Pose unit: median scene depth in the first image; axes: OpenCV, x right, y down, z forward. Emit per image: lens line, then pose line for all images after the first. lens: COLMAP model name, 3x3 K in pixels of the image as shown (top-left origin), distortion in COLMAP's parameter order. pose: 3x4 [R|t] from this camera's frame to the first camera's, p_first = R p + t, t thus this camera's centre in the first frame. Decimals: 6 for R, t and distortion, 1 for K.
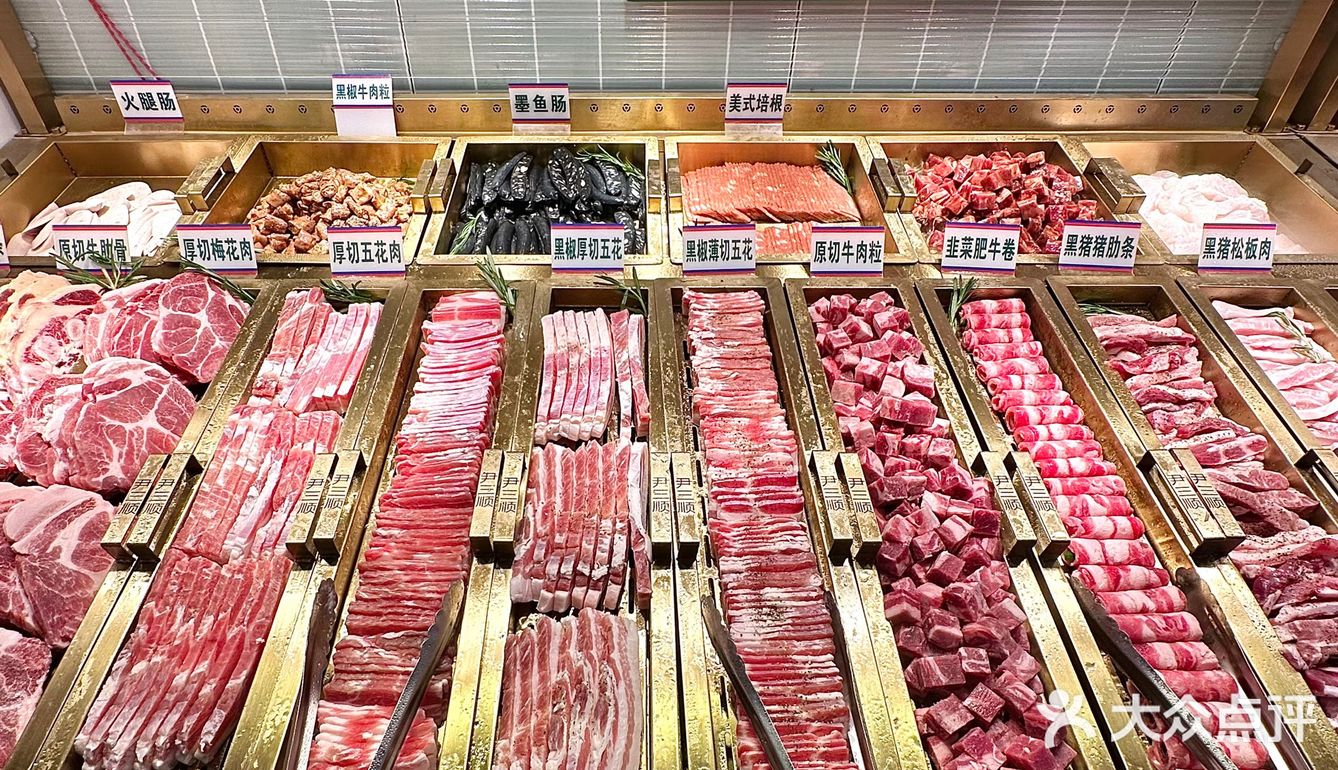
lens RADIAL K [[814.6, 0, 669.0], [0, 814.6, 385.0], [0, 0, 1]] dist [0.000909, 0.000337]
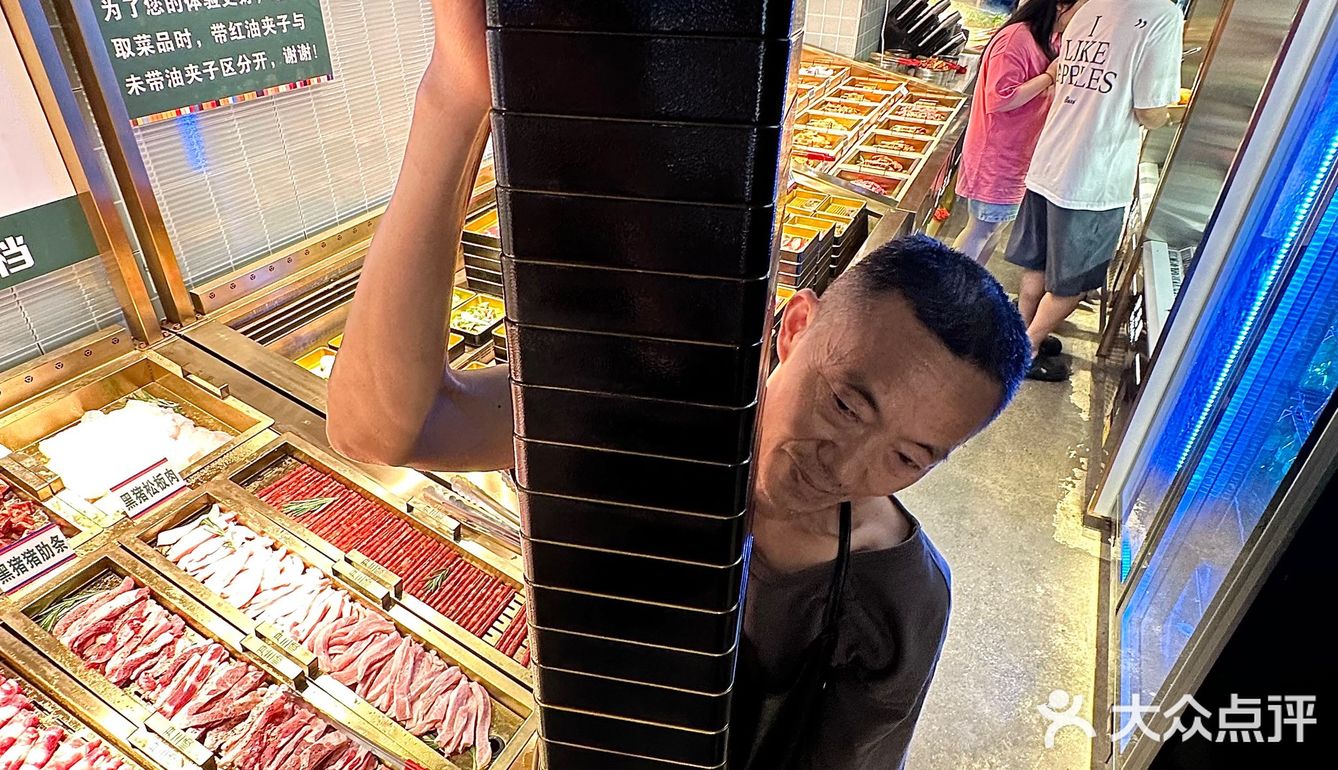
lens RADIAL K [[783.8, 0, 669.0], [0, 783.8, 385.0], [0, 0, 1]] dist [-0.000453, 0.000140]
pose [[0.456529, -0.480486, 0.748809, 0.237486], [0.526062, 0.824530, 0.208347, -0.130498], [-0.717523, 0.298803, 0.629187, -0.375876]]
